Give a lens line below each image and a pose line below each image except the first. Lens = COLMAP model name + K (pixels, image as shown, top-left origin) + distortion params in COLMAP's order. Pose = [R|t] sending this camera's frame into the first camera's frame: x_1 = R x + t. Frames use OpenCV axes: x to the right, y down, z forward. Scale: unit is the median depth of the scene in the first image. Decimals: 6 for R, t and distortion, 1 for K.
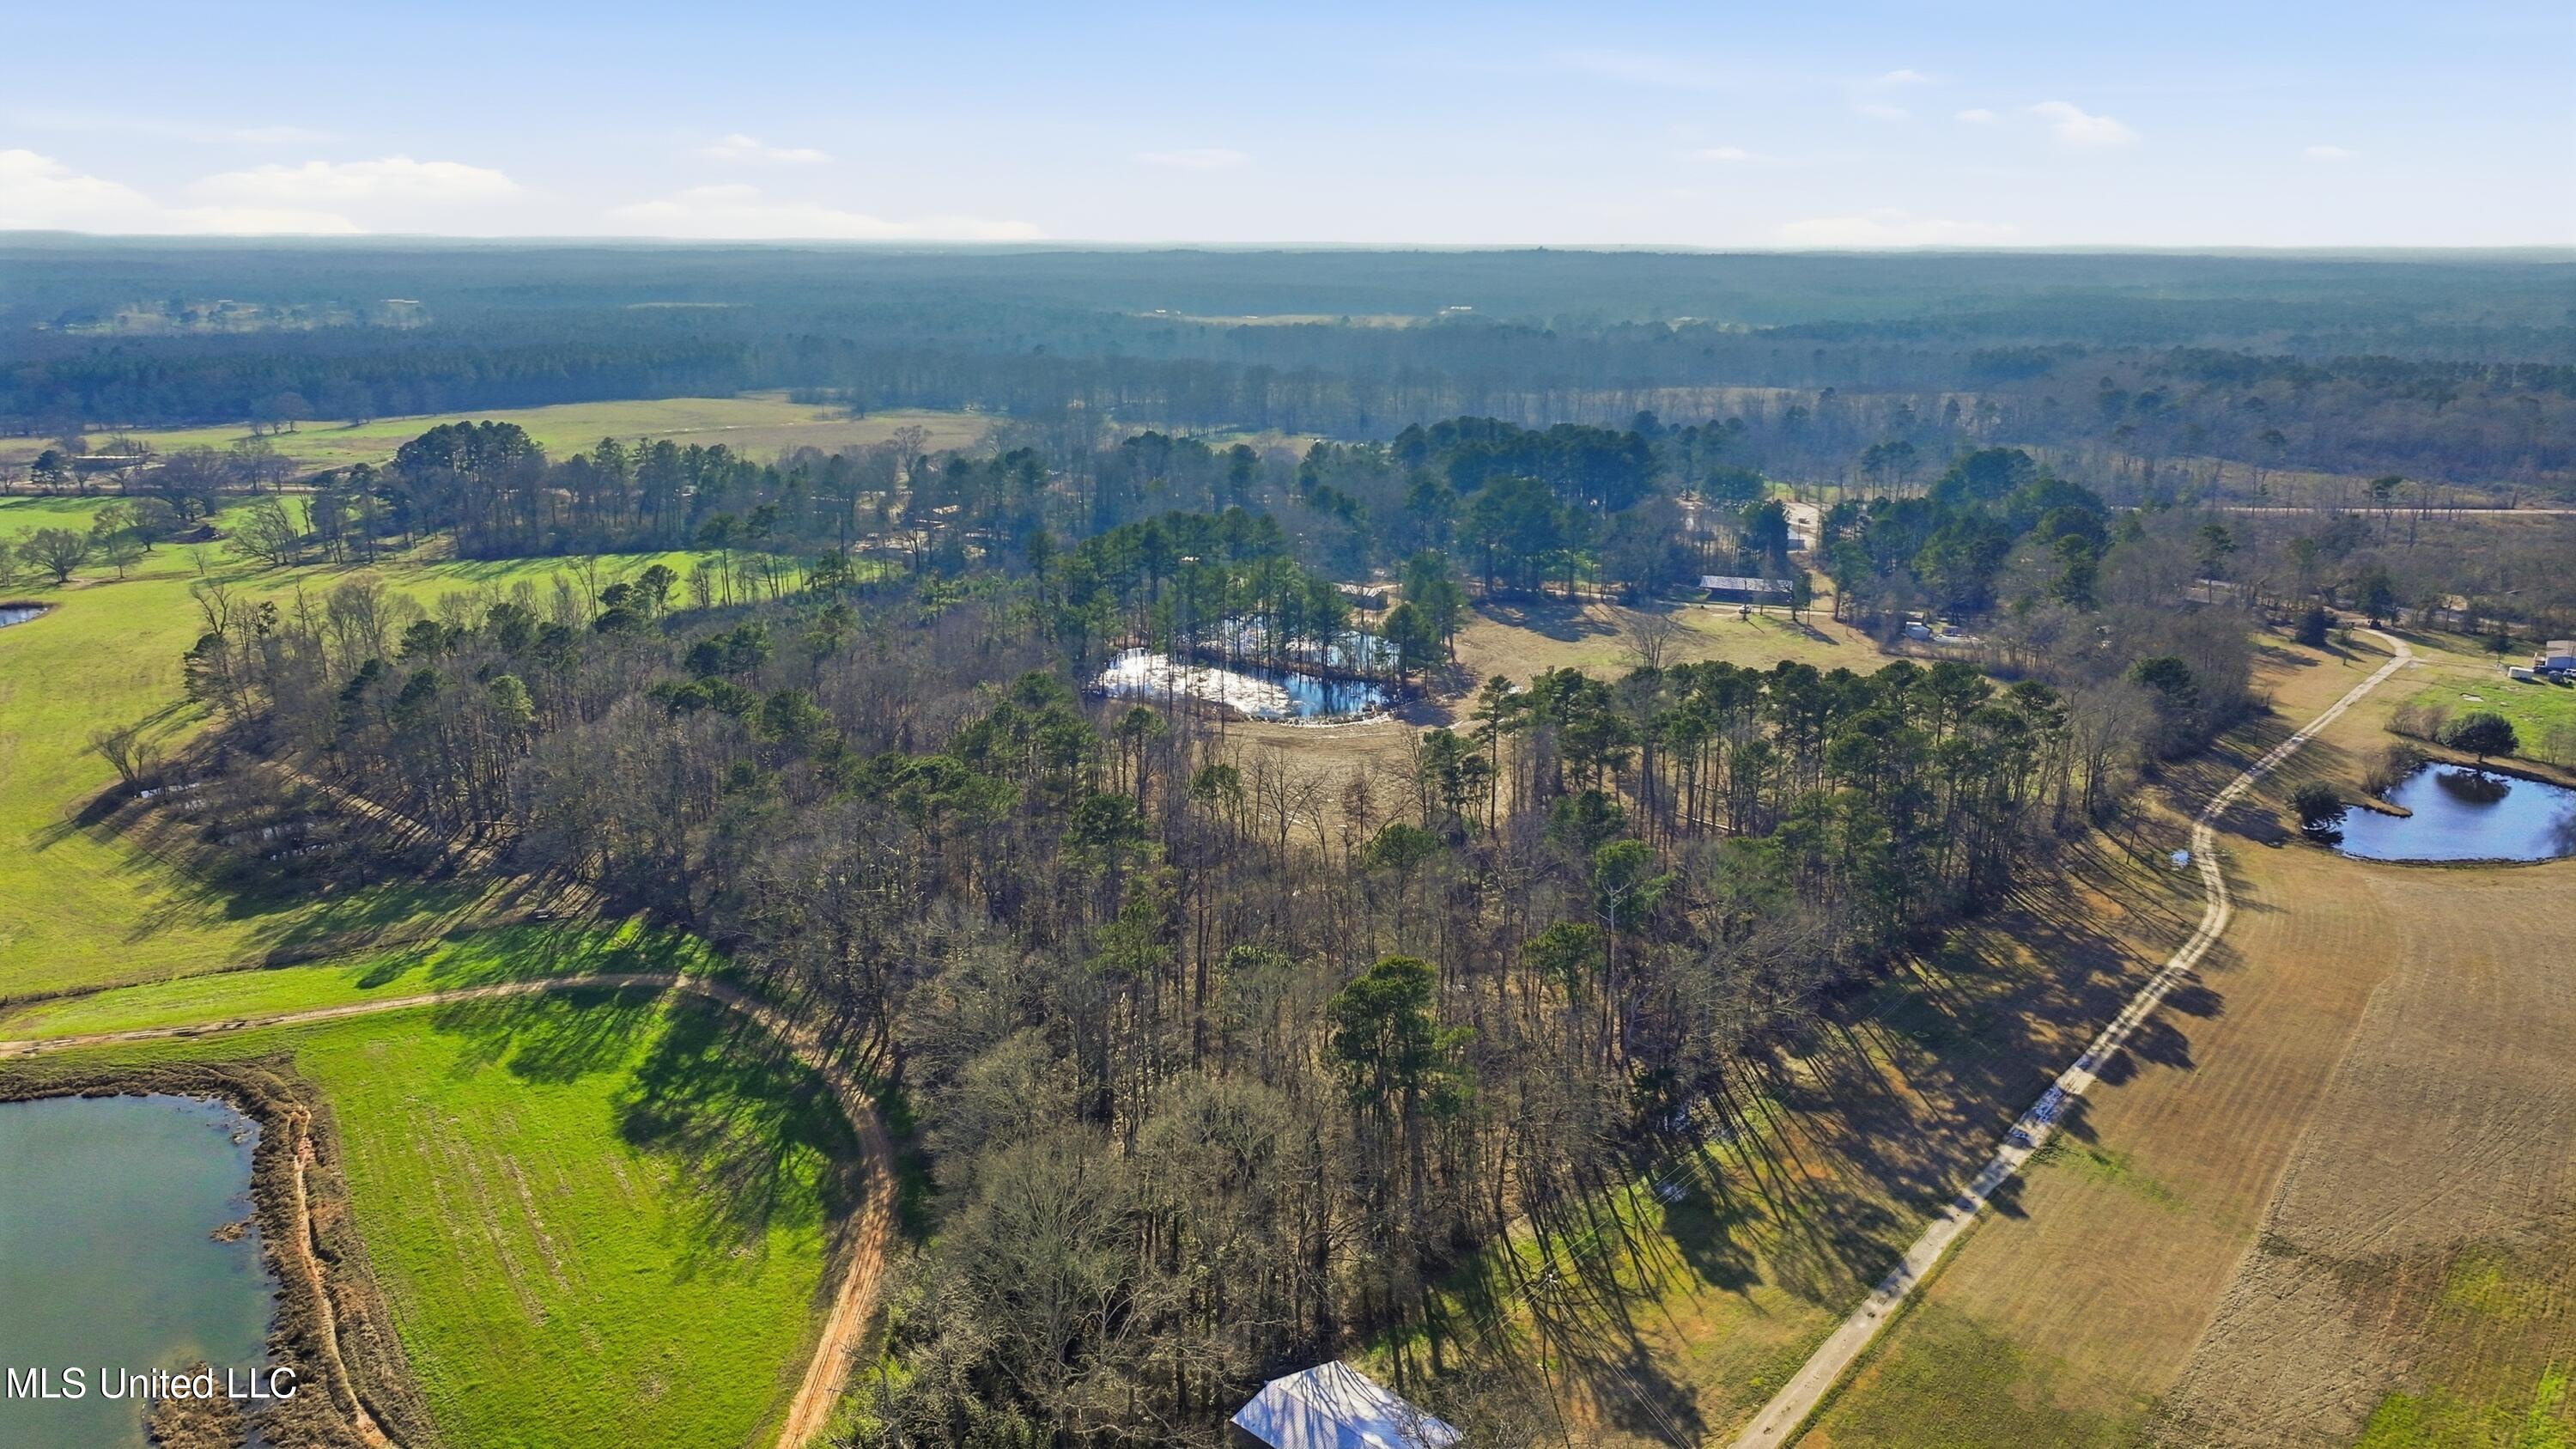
lens RADIAL K [[1796.4, 0, 1288.0], [0, 1796.4, 724.5], [0, 0, 1]] dist [0.004767, 0.001256]
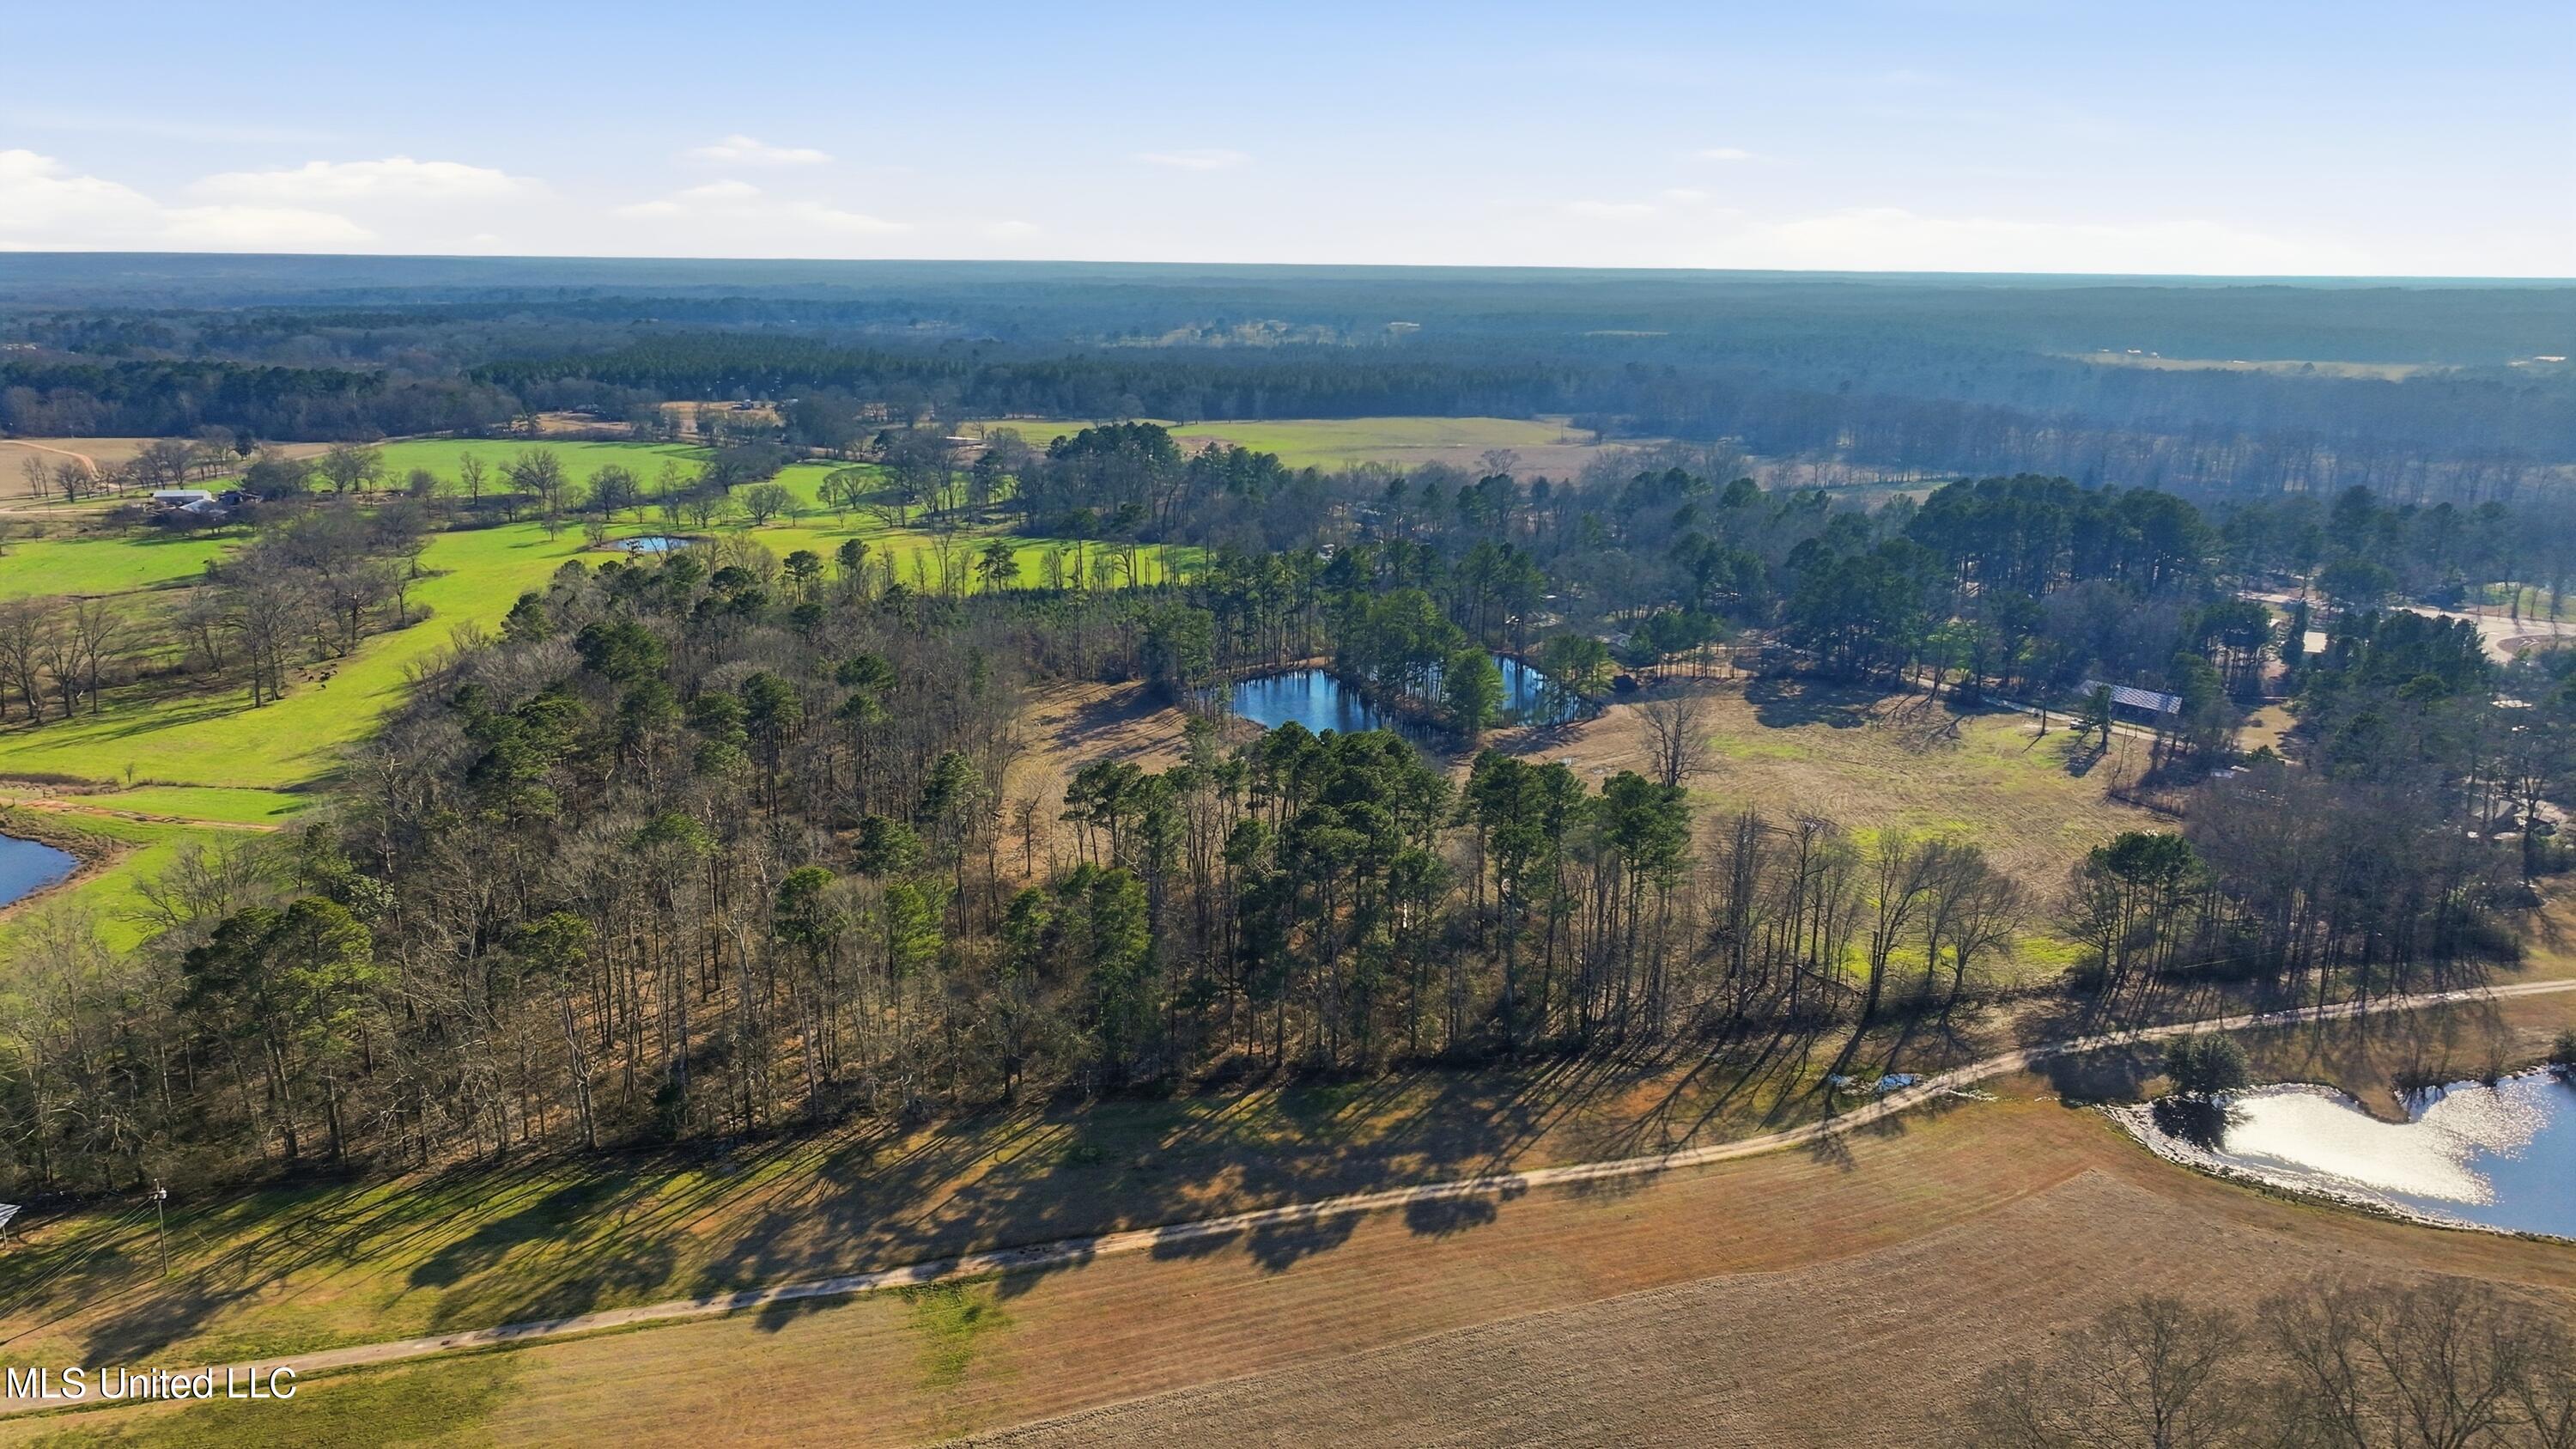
lens RADIAL K [[1796.4, 0, 1288.0], [0, 1796.4, 724.5], [0, 0, 1]] dist [0.004767, 0.001256]
pose [[0.831968, 0.140885, -0.536638, 0.600572], [-0.150188, 0.988299, 0.026619, -0.049678], [0.534110, 0.058450, 0.843392, 0.204023]]
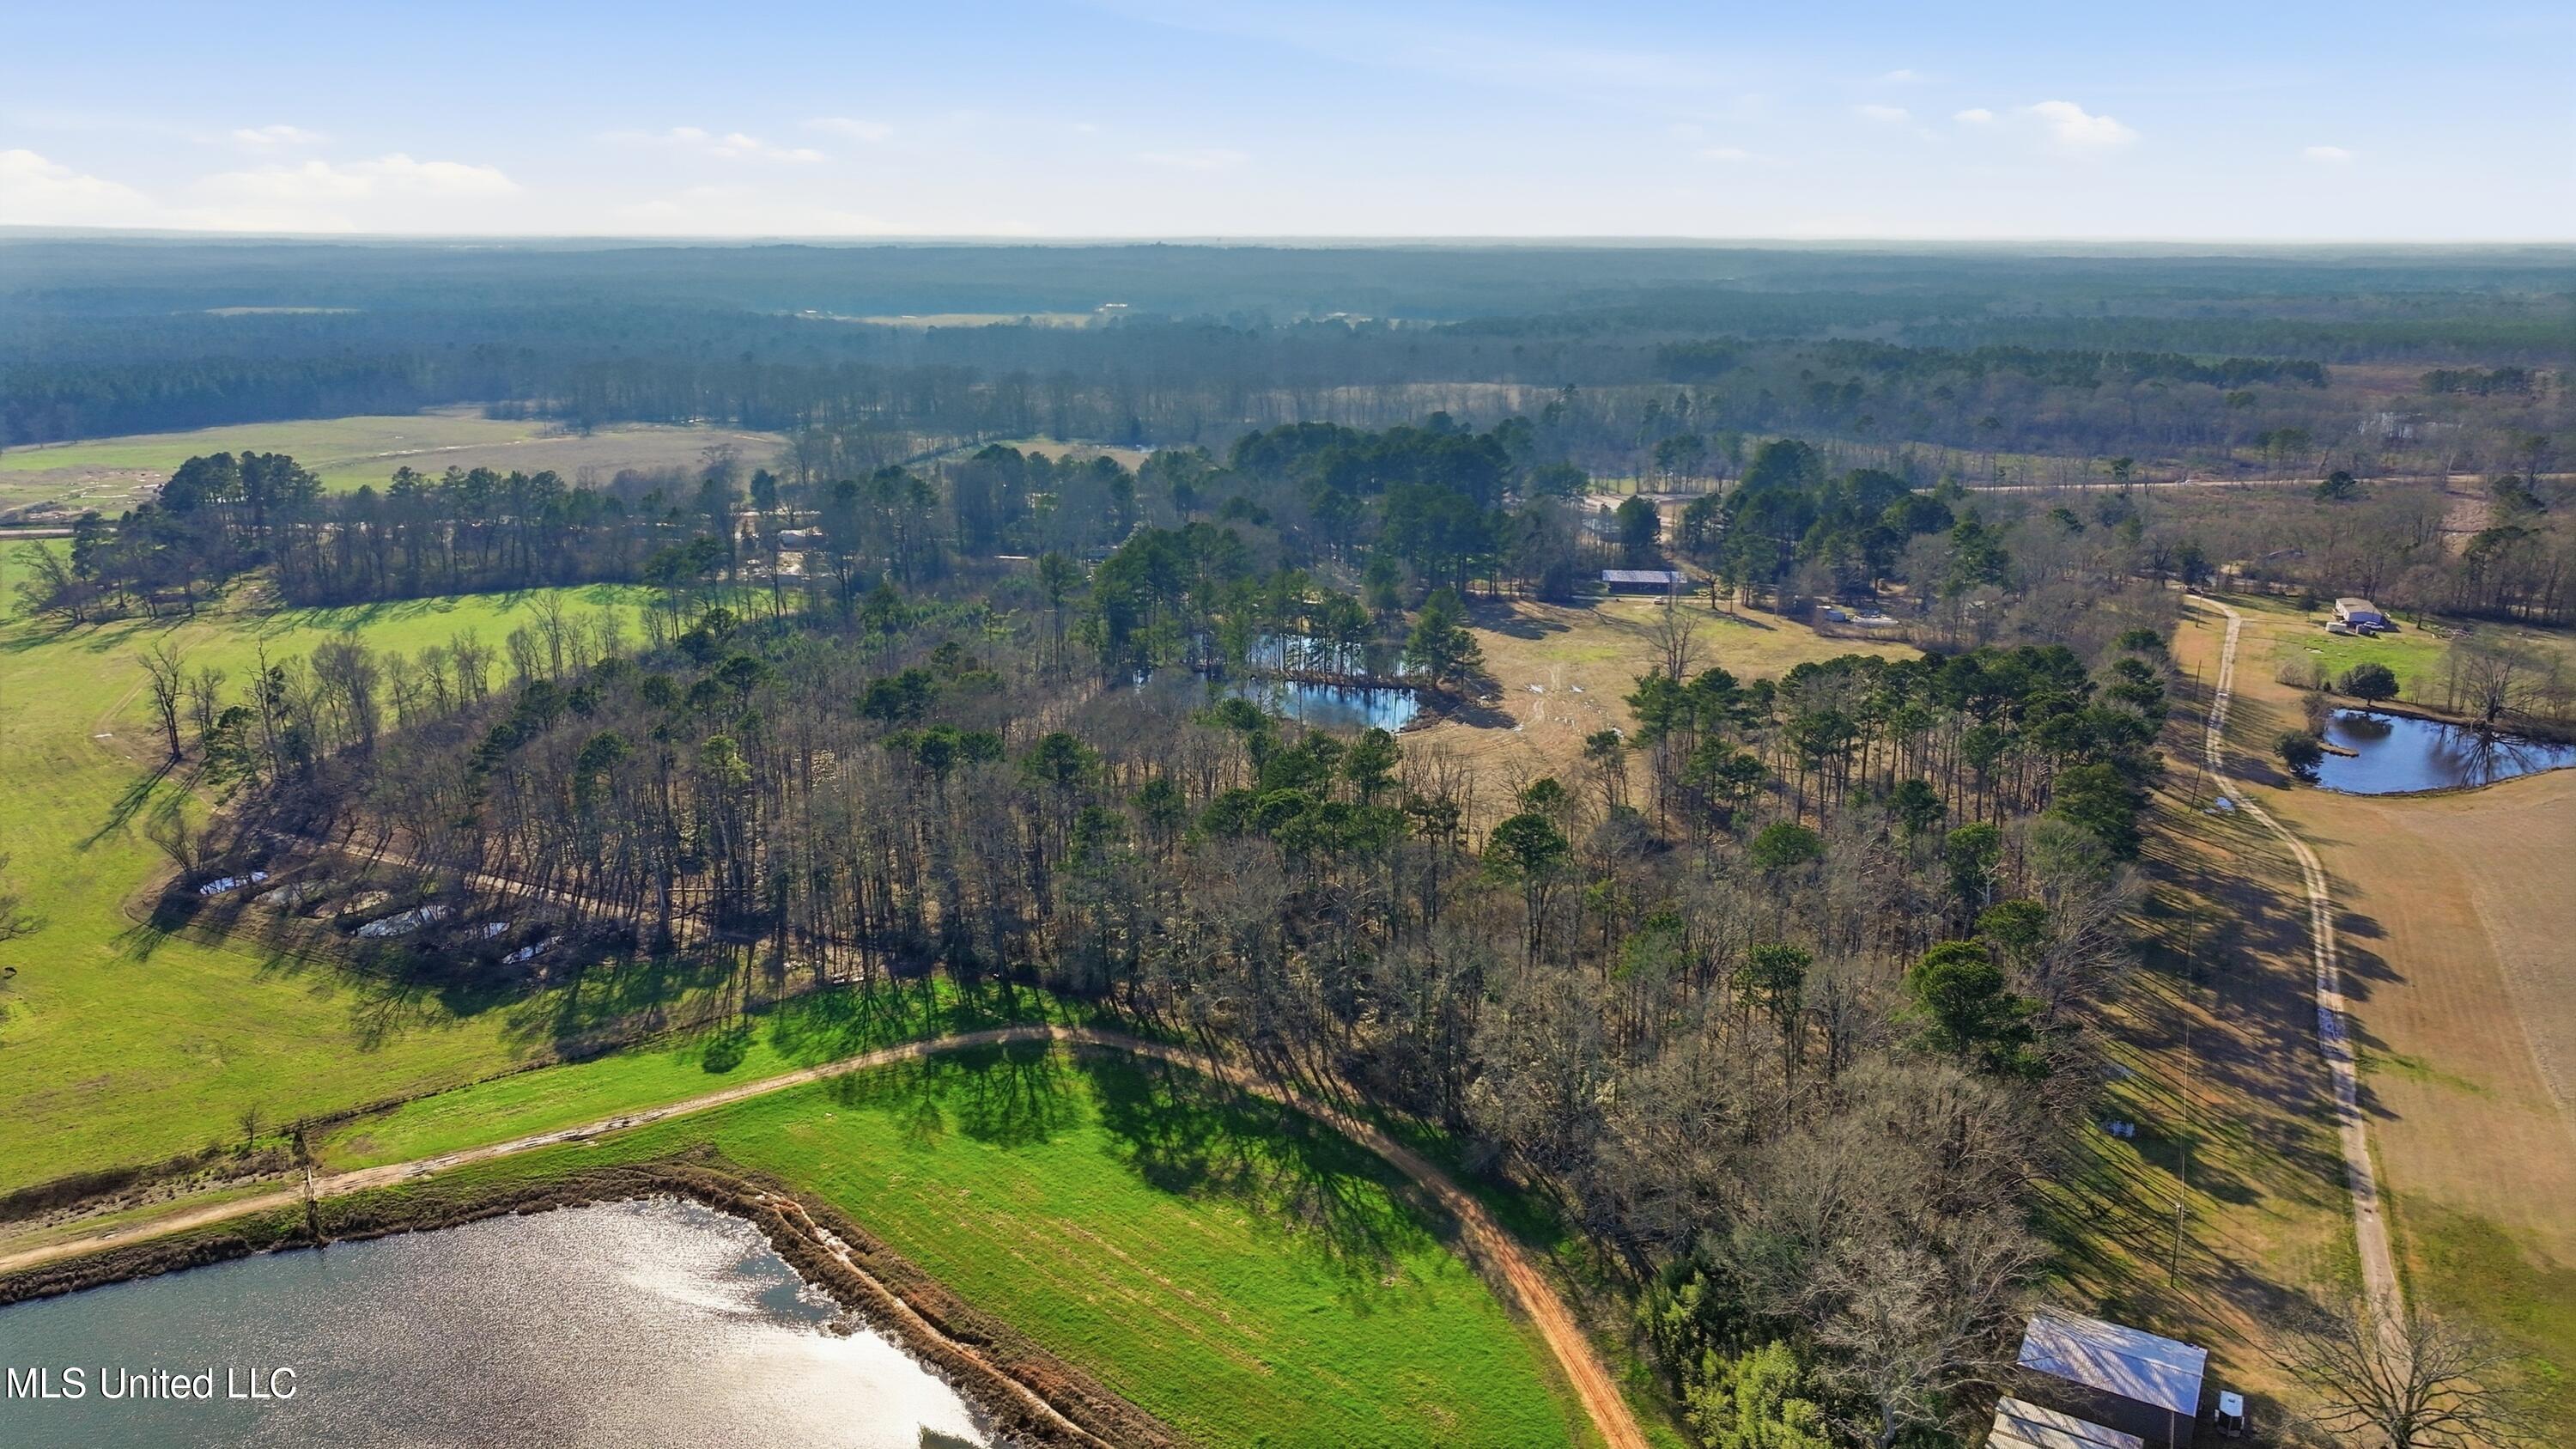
lens RADIAL K [[1796.4, 0, 1288.0], [0, 1796.4, 724.5], [0, 0, 1]] dist [0.004767, 0.001256]
pose [[0.974400, -0.059553, 0.216789, -0.306408], [0.058694, 0.998222, 0.010406, -0.022210], [-0.217024, 0.002585, 0.976163, 0.000092]]
